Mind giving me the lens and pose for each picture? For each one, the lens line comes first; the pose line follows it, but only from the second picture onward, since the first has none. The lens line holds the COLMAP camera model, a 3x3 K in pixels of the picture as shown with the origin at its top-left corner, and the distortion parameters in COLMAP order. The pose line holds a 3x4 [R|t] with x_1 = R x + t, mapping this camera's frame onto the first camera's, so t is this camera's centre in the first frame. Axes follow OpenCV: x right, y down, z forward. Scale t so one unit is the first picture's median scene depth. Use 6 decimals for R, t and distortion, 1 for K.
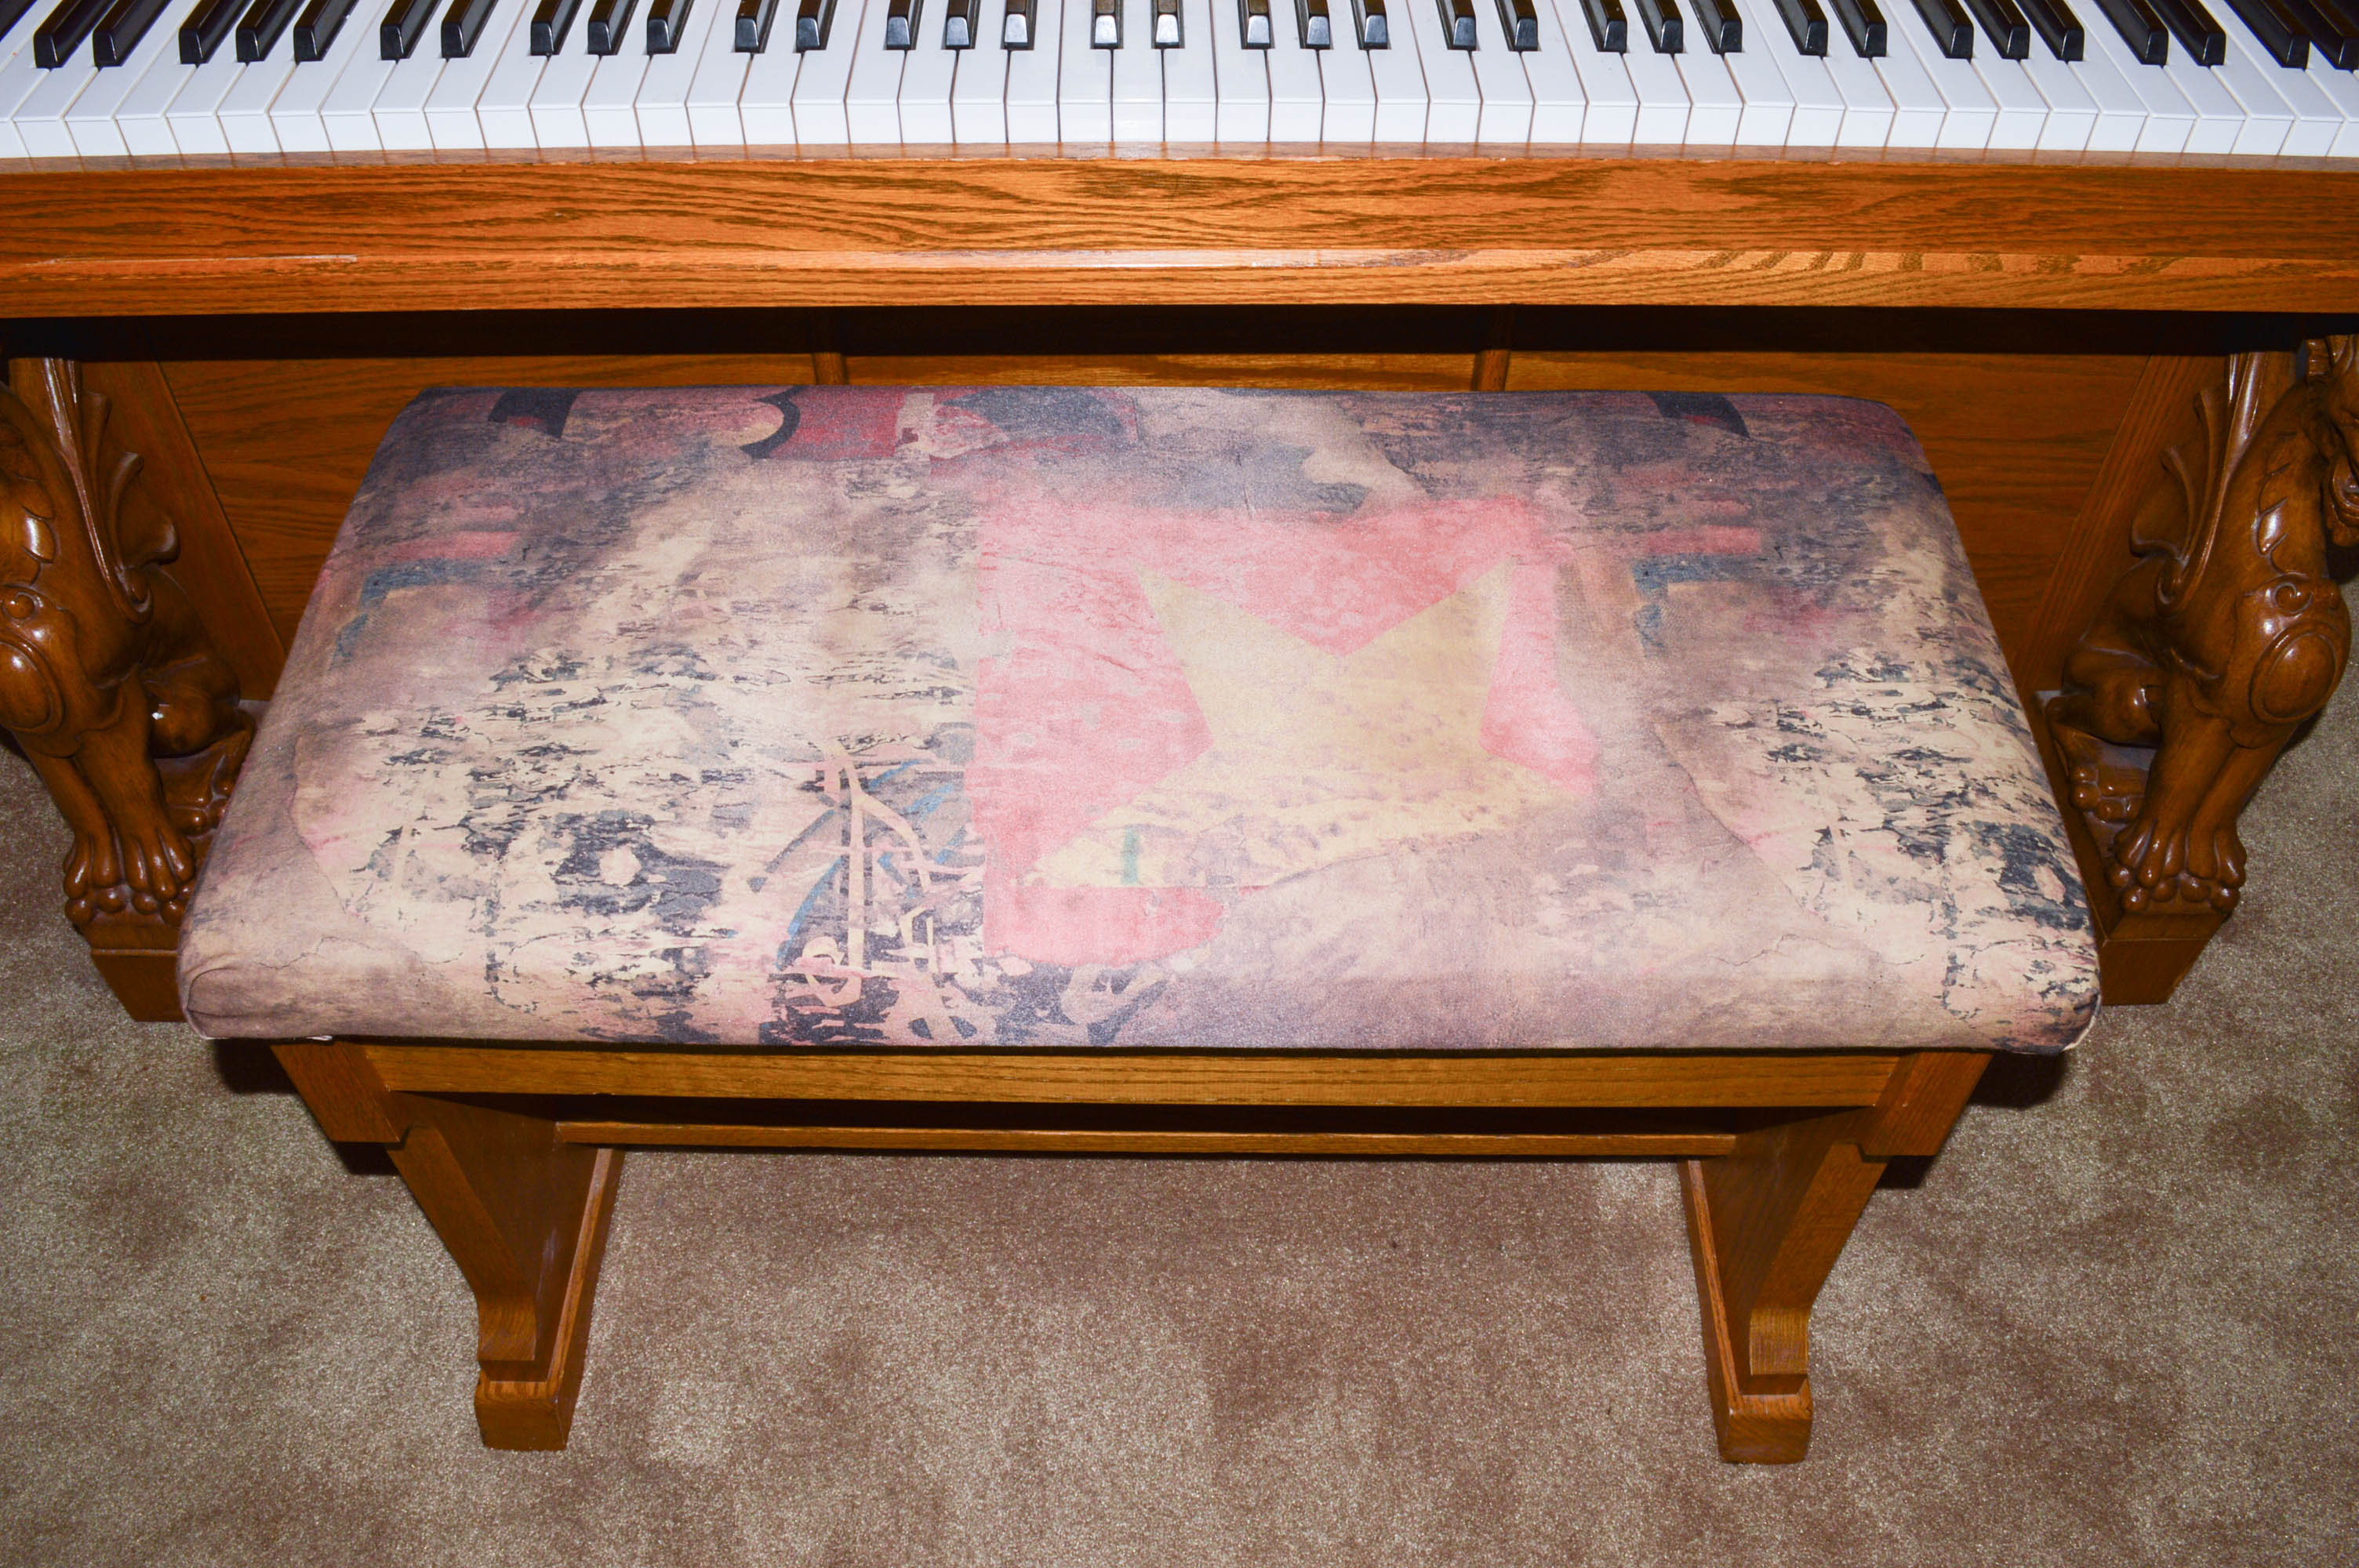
lens RADIAL K [[1989.4, 0, 1164.8], [0, 1989.4, 779.7], [0, 0, 1]] dist [-0.085332, 0.015928]
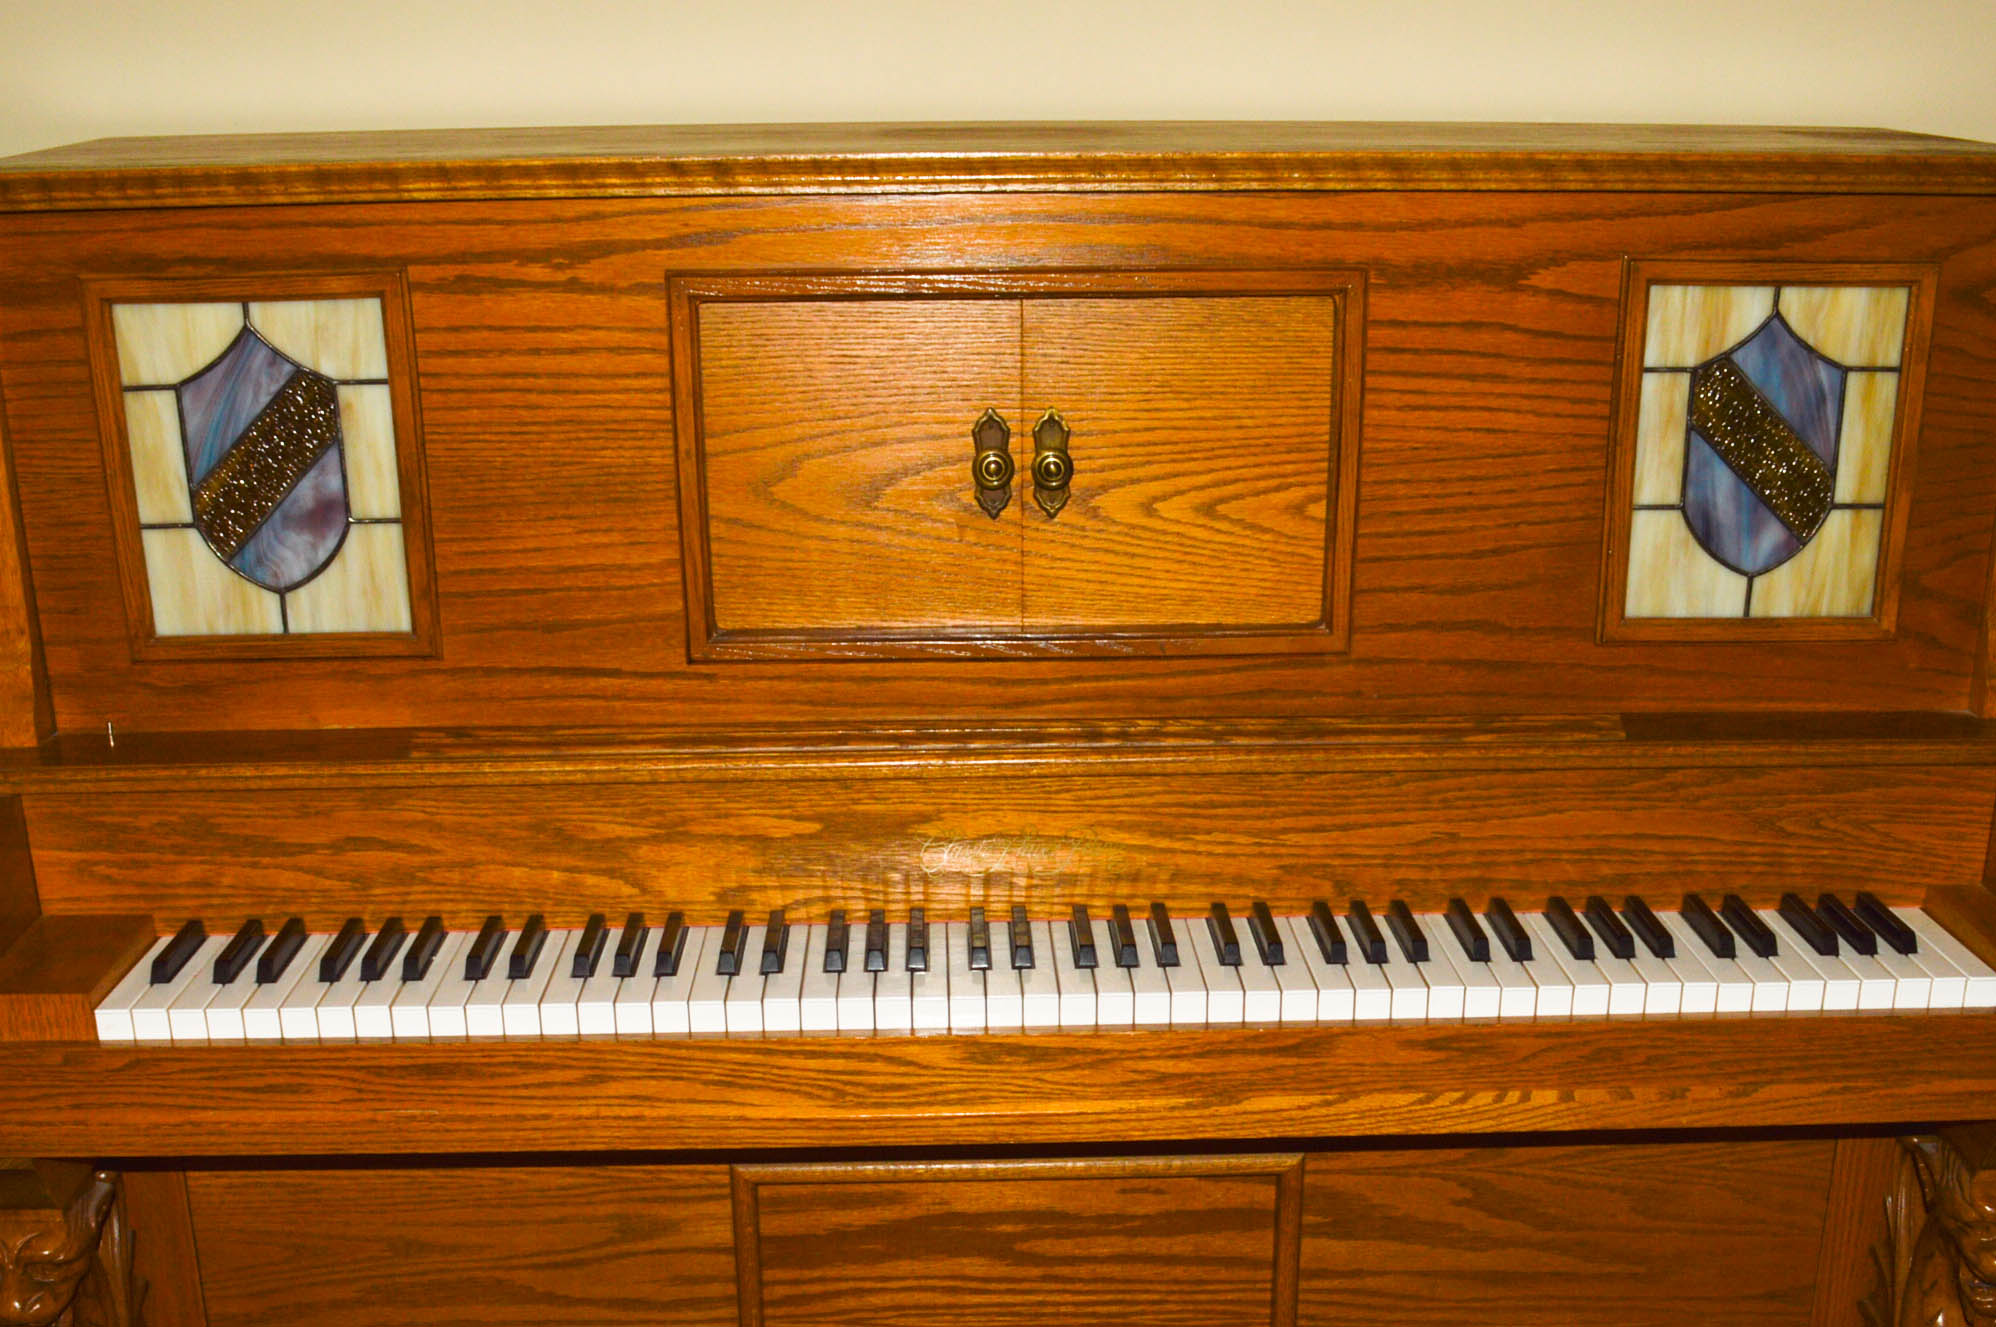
lens RADIAL K [[2425.6, 0, 997.5], [0, 2425.6, 989.6], [0, 0, 1]] dist [-0.073099, 0.000000]
pose [[0.999792, -0.018739, 0.008036, -0.031806], [0.020367, 0.899225, -0.437011, 0.408554], [0.000963, 0.437084, 0.899420, -0.571845]]
